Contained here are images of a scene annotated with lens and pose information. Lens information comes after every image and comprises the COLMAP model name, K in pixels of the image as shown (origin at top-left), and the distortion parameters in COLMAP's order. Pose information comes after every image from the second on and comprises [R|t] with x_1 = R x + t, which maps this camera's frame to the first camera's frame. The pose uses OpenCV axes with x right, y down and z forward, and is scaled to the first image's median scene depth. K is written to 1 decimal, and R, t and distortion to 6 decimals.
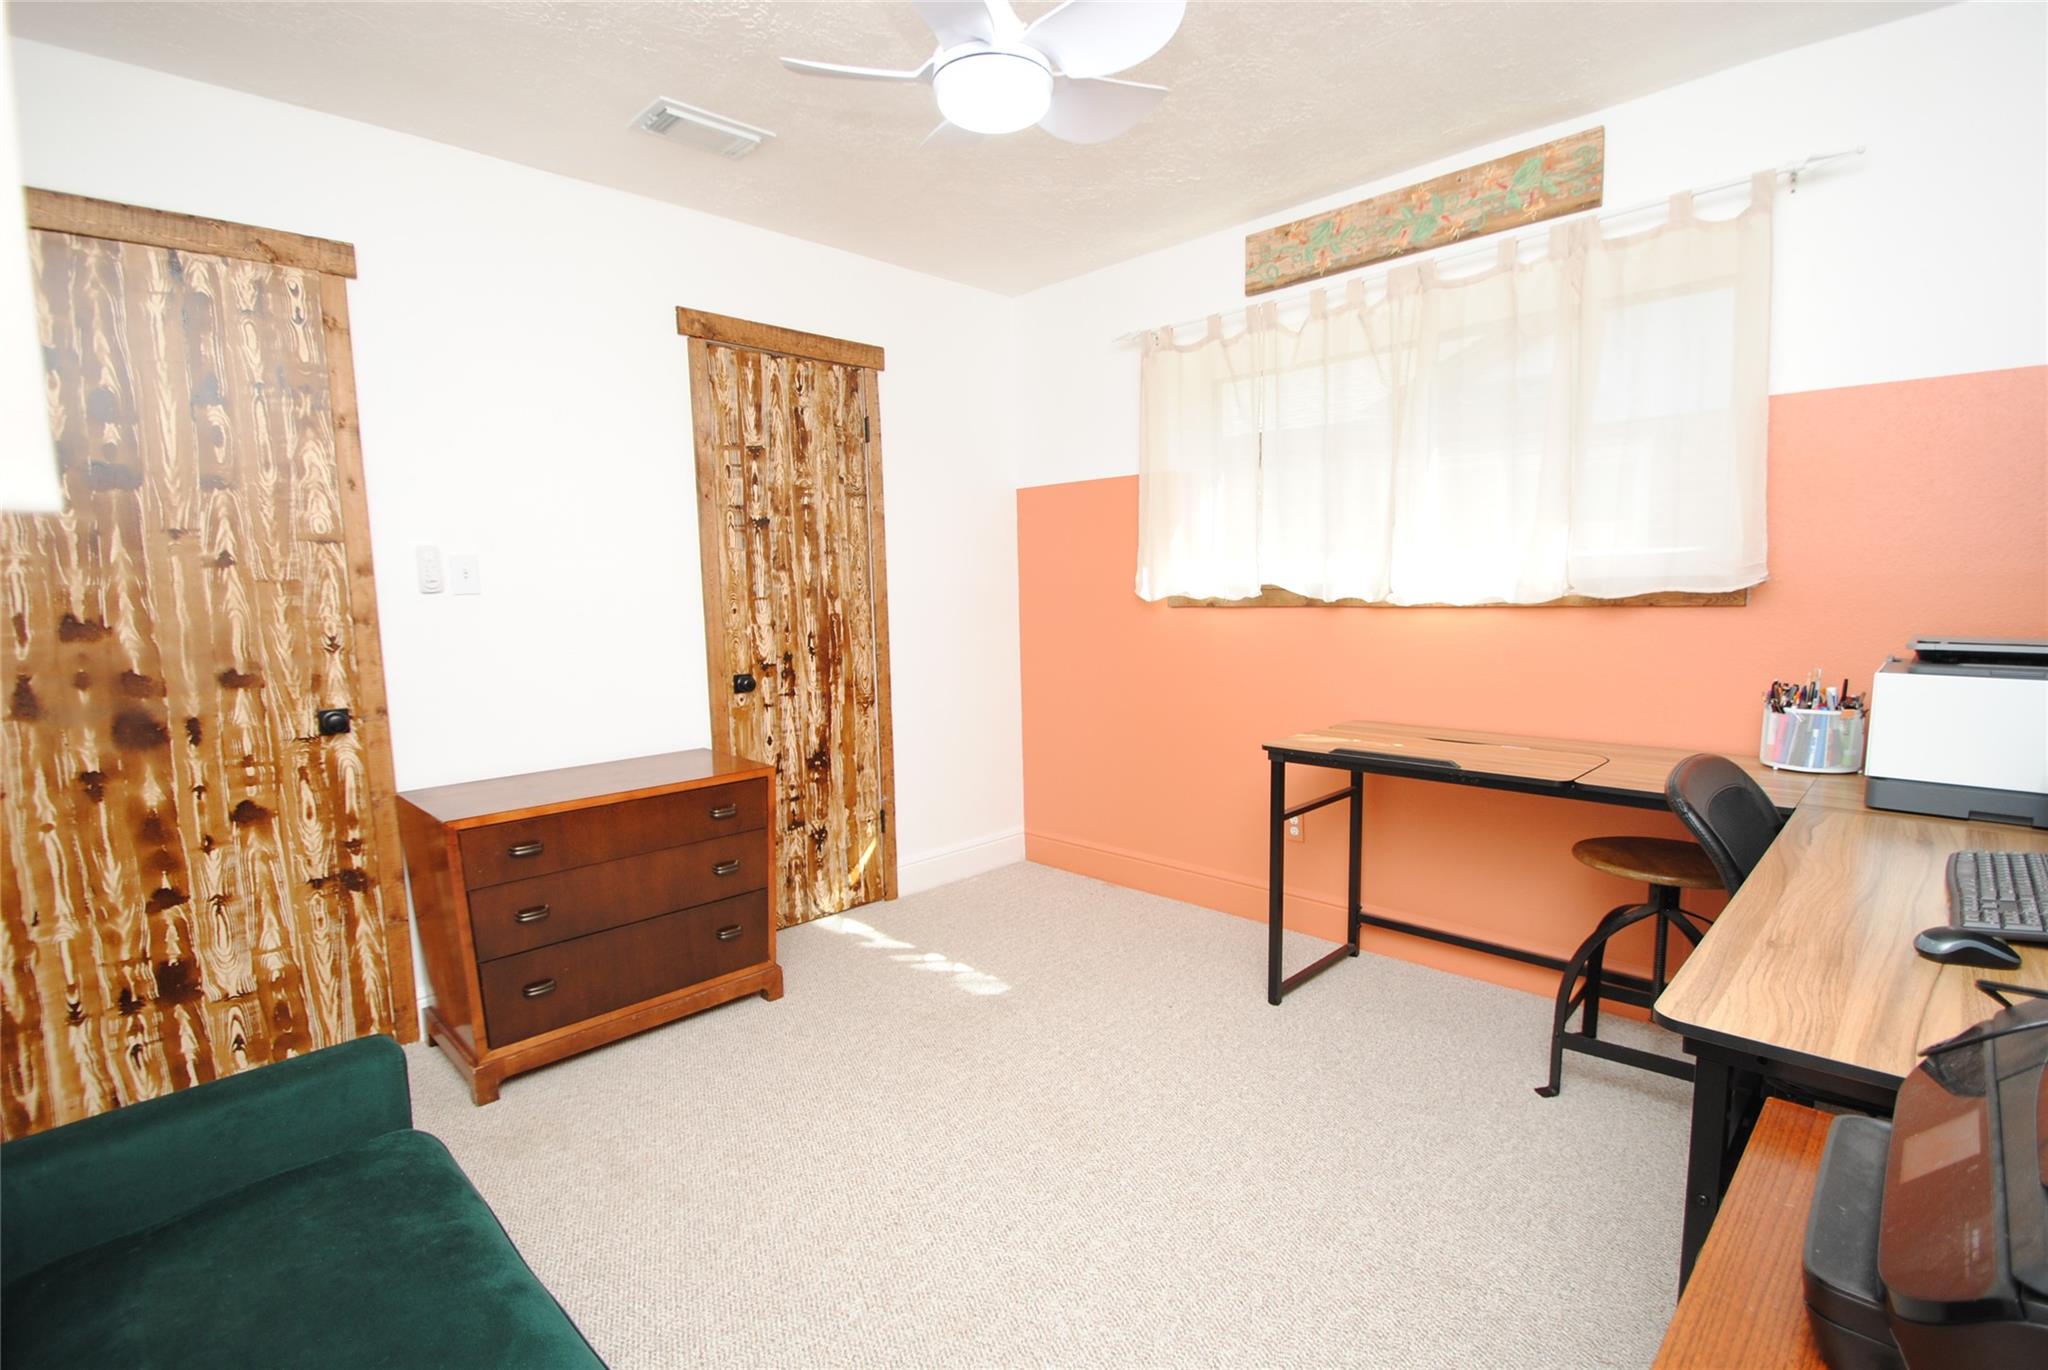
lens RADIAL K [[958.8, 0, 1037.4], [0, 958.8, 690.9], [0, 0, 1]] dist [0.009275, -0.018581]
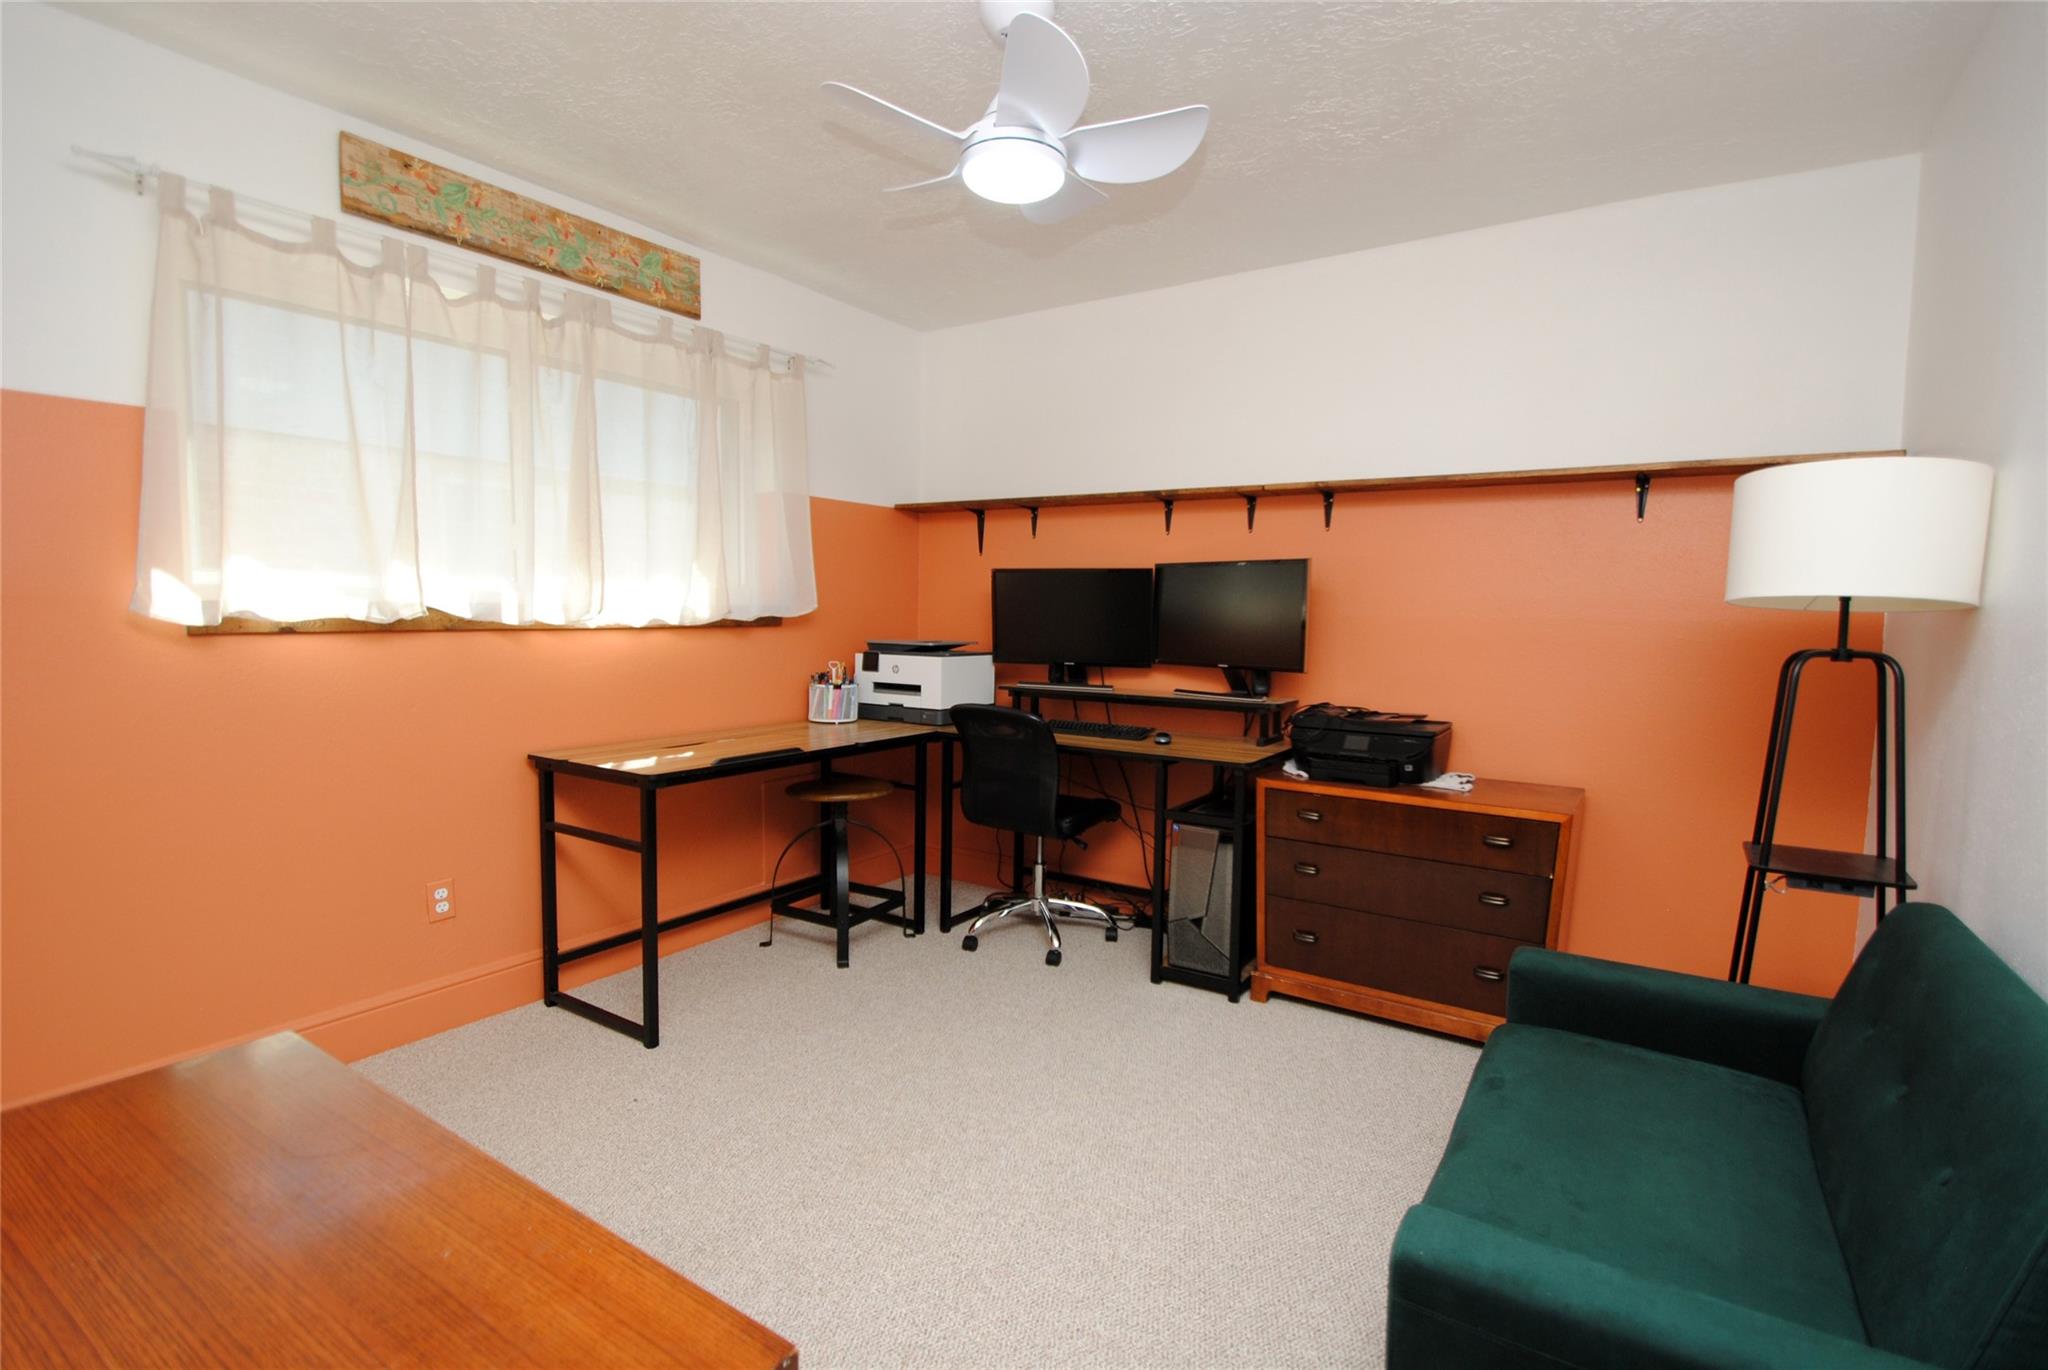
lens RADIAL K [[958.8, 0, 1037.4], [0, 958.8, 690.9], [0, 0, 1]] dist [0.009275, -0.018581]
pose [[-0.205350, -0.068236, 0.976307, -0.710267], [0.097483, 0.991179, 0.089780, -0.068295], [-0.973822, 0.113609, -0.196887, 0.753554]]
